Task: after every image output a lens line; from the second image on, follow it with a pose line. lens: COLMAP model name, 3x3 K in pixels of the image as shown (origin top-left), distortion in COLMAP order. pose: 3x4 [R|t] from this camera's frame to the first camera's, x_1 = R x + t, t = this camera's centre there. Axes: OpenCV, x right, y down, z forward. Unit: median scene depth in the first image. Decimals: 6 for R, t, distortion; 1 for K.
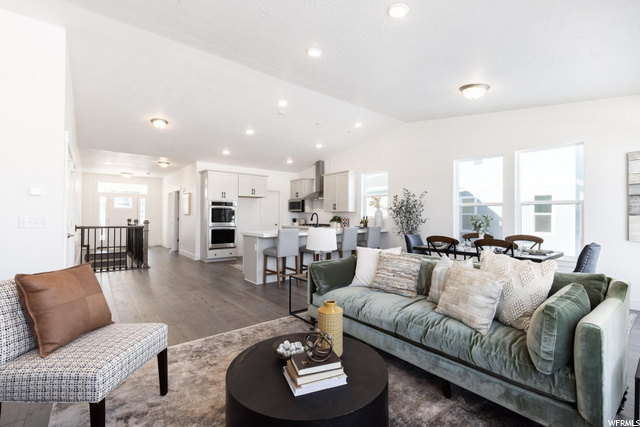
lens RADIAL K [[289.2, 0, 324.4], [0, 289.2, 216.7], [0, 0, 1]] dist [-0.000540, 0.000045]
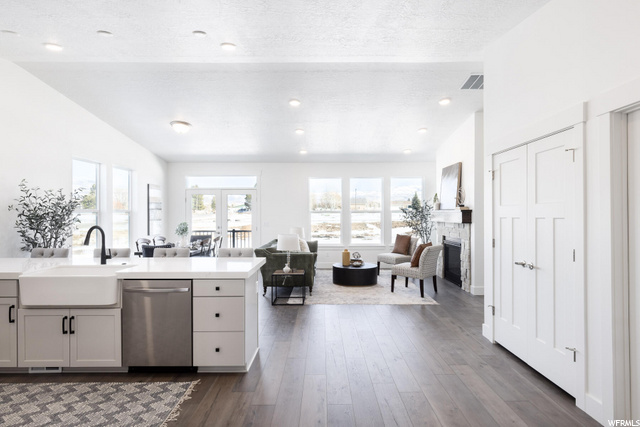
lens RADIAL K [[344.7, 0, 323.6], [0, 344.7, 213.8], [0, 0, 1]] dist [0.000756, 0.001316]
pose [[-0.781095, -0.004634, 0.624395, -0.475849], [-0.002139, 0.999986, 0.004746, -0.026901], [-0.624409, 0.002371, -0.781094, 0.899746]]
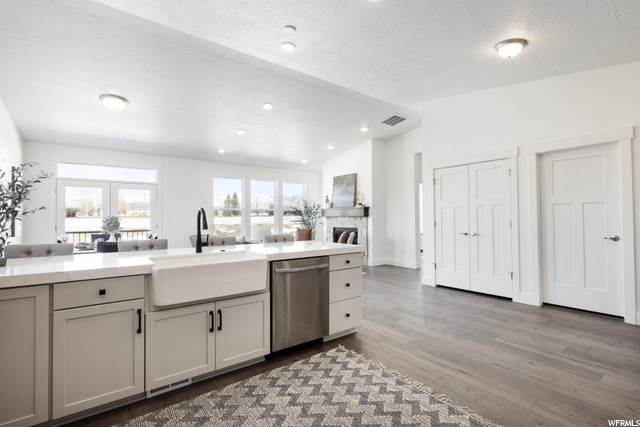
lens RADIAL K [[301.0, 0, 322.1], [0, 301.0, 215.2], [0, 0, 1]] dist [0.002856, -0.000328]
pose [[-0.999605, 0.001154, 0.028098, -0.151780], [0.000914, 0.999963, -0.008530, -0.000614], [-0.028107, -0.008501, -0.999569, 1.048362]]
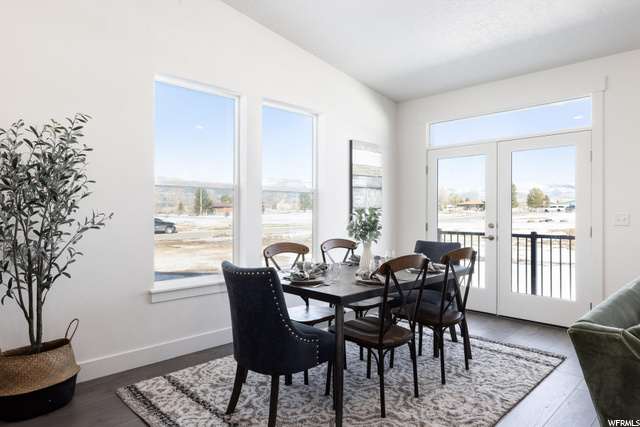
lens RADIAL K [[399.9, 0, 321.0], [0, 399.9, 210.7], [0, 0, 1]] dist [0.005255, 0.000024]
pose [[-0.103037, -0.002304, 0.994675, -0.091797], [-0.003588, 0.999992, 0.001945, -0.000989], [-0.994671, -0.003369, -0.103044, 0.567283]]
